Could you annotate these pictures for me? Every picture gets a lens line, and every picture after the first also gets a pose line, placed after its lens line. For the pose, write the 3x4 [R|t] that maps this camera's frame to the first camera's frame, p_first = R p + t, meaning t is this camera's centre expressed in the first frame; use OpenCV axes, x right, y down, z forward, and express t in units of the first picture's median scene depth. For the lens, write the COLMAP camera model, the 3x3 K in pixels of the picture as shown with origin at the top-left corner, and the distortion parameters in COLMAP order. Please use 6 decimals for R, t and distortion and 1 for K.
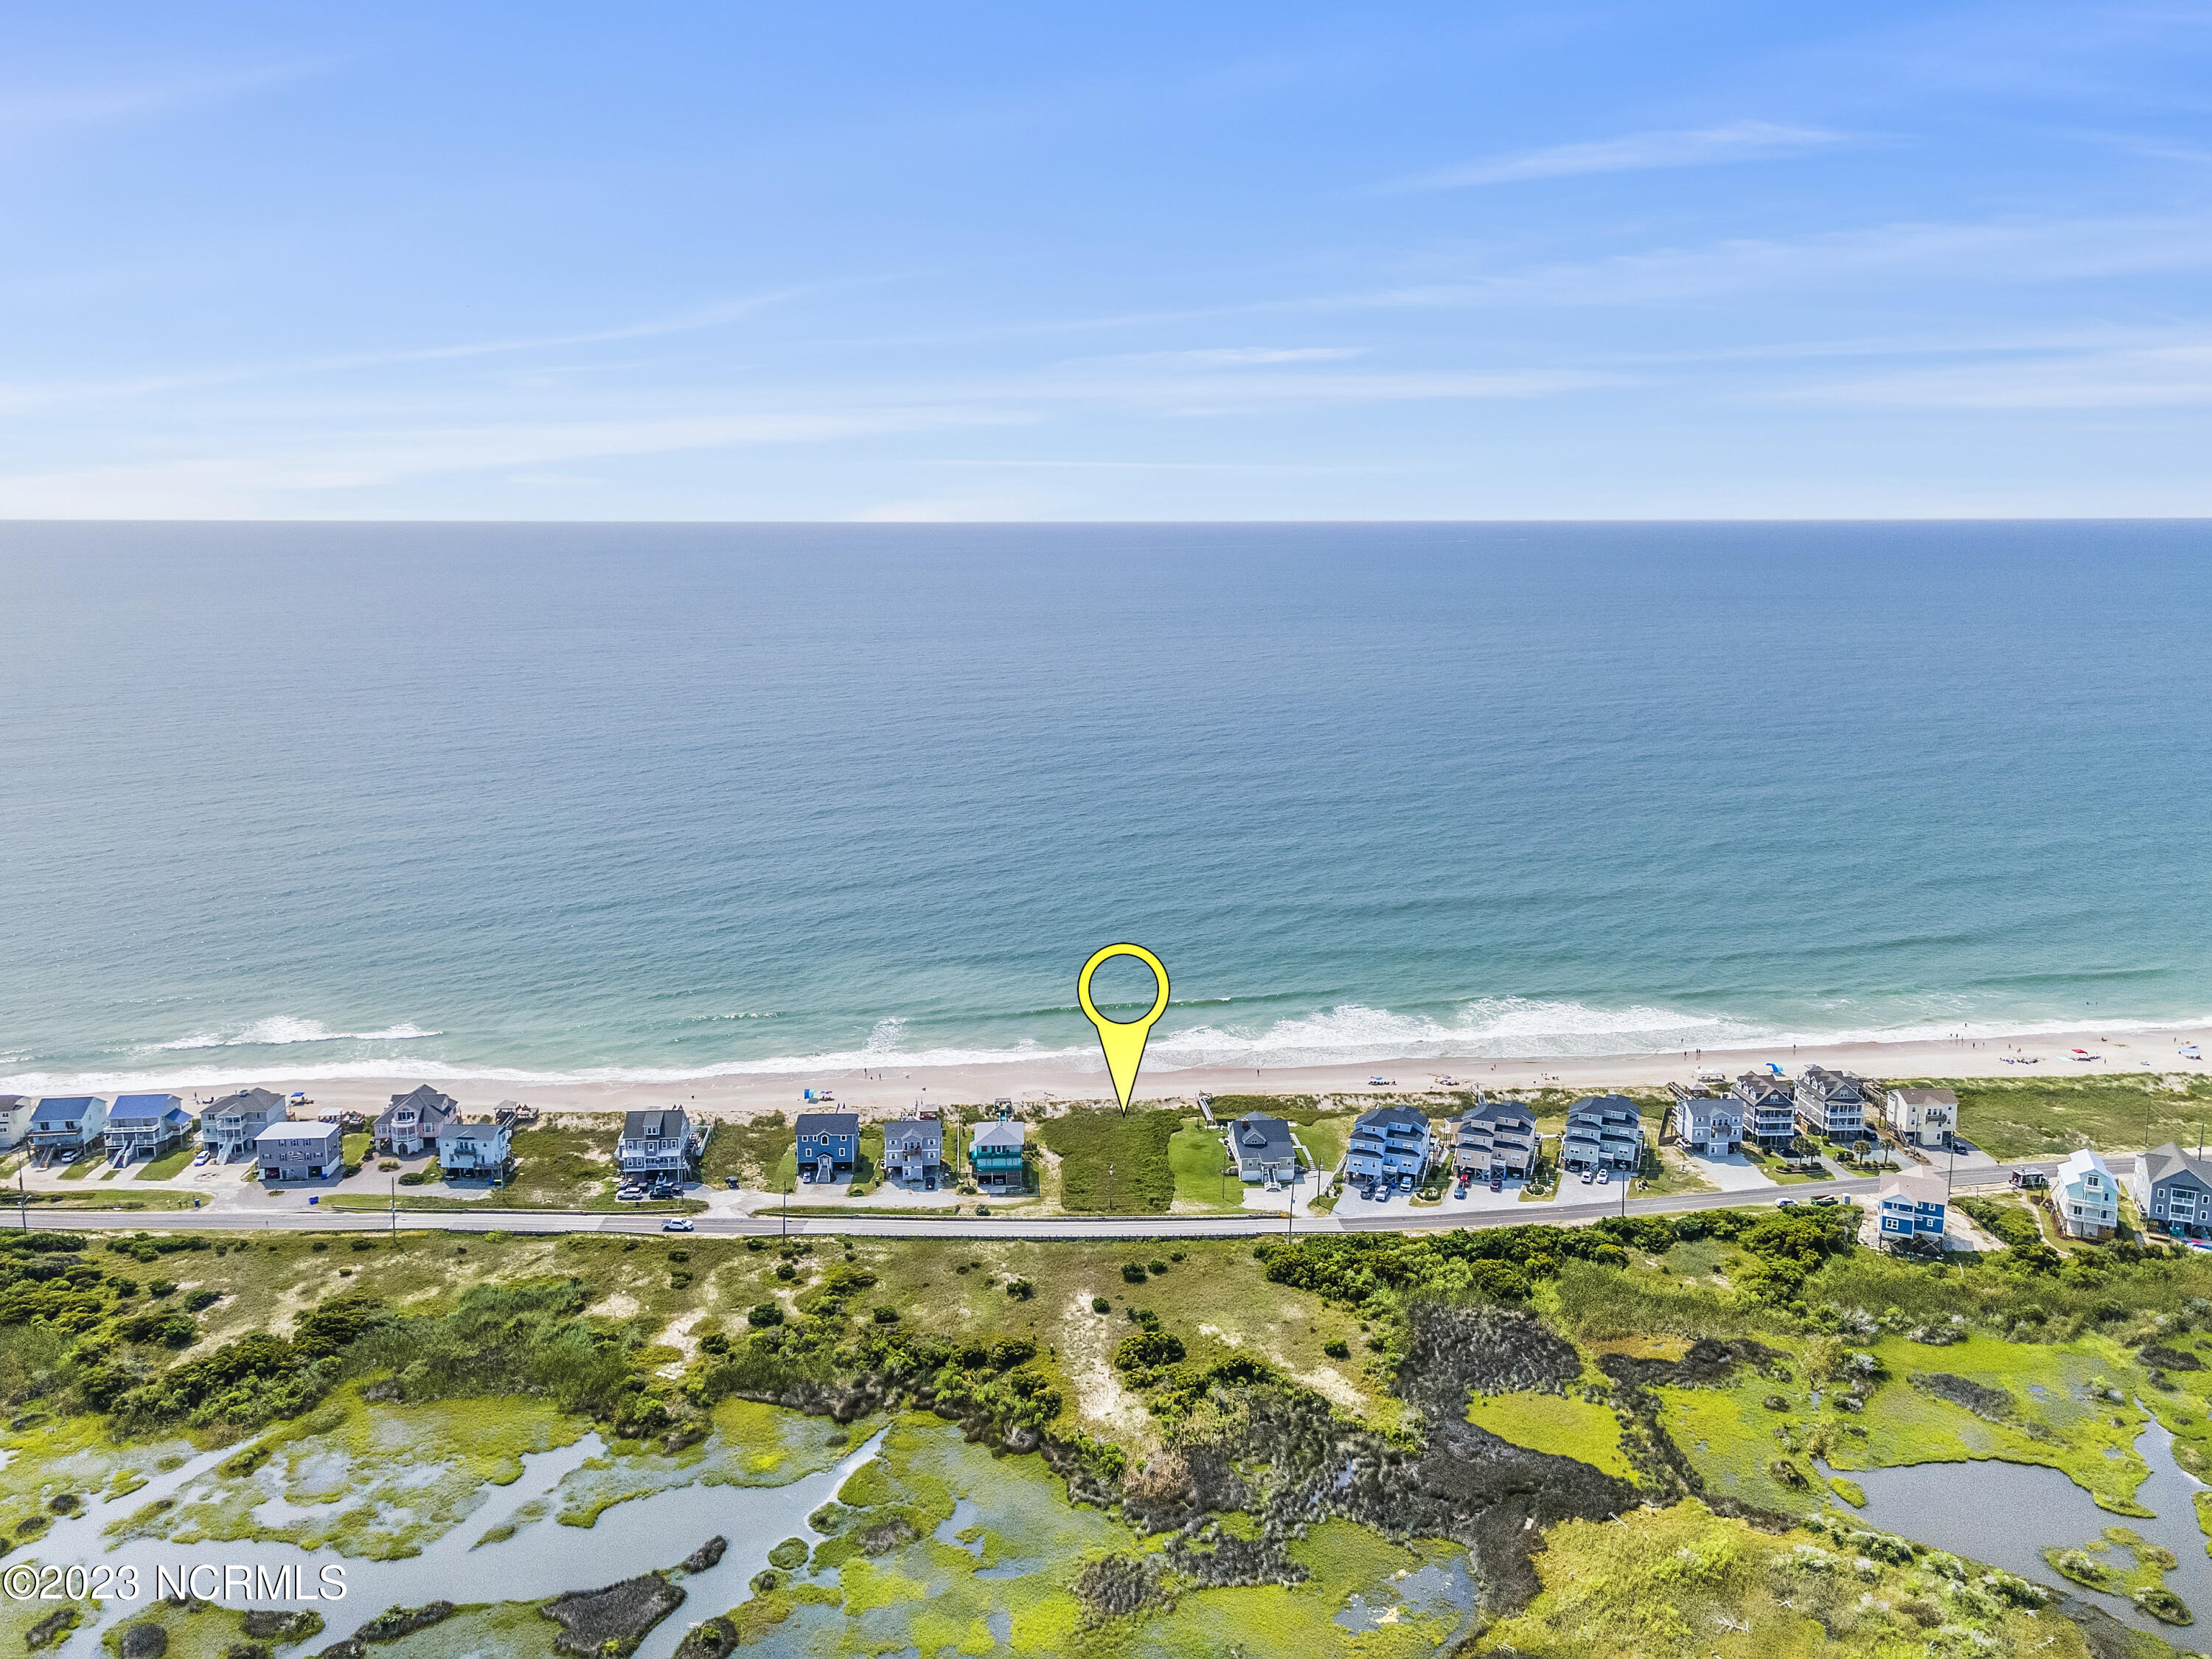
lens RADIAL K [[1662.0, 0, 1059.0], [0, 1662.0, 822.7], [0, 0, 1]] dist [0.038529, 0.000830]
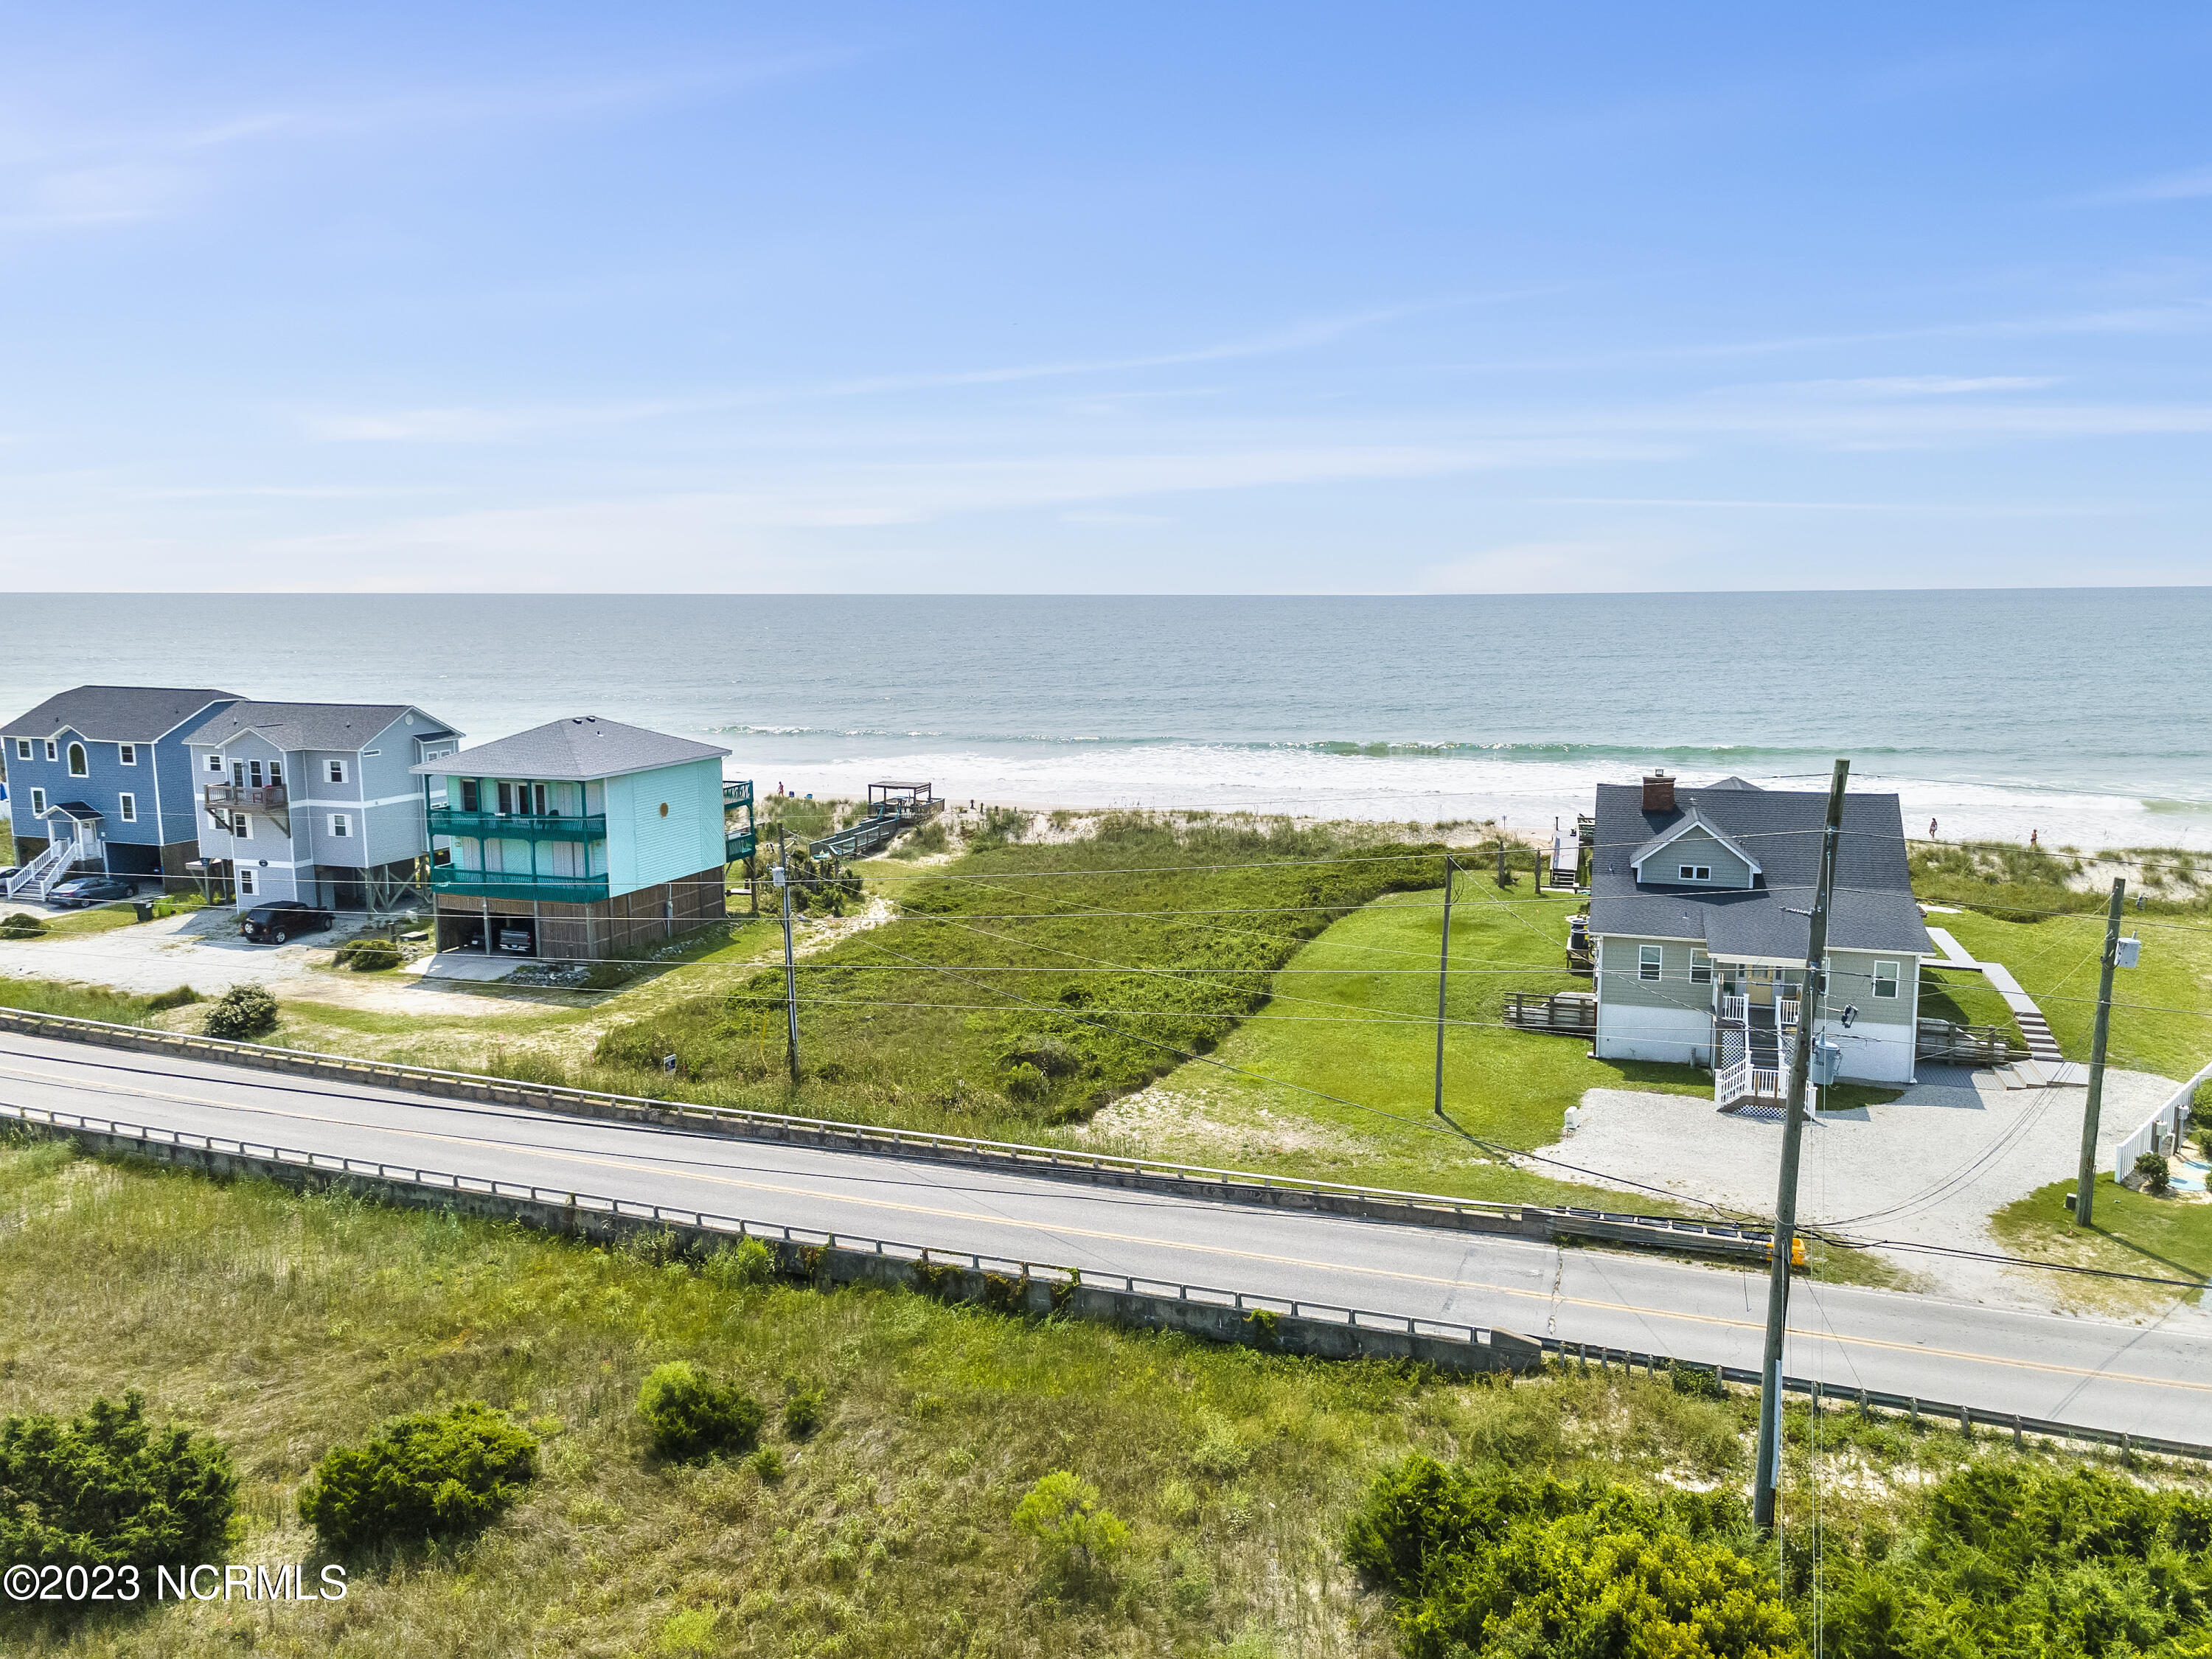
lens RADIAL K [[1605.4, 0, 1116.3], [0, 1605.4, 830.8], [0, 0, 1]] dist [0.011348, 0.069861]
pose [[0.933649, 0.061103, -0.352938, 0.121876], [-0.073273, 0.997086, -0.021211, 0.198529], [0.350614, 0.045664, 0.935406, 0.816832]]
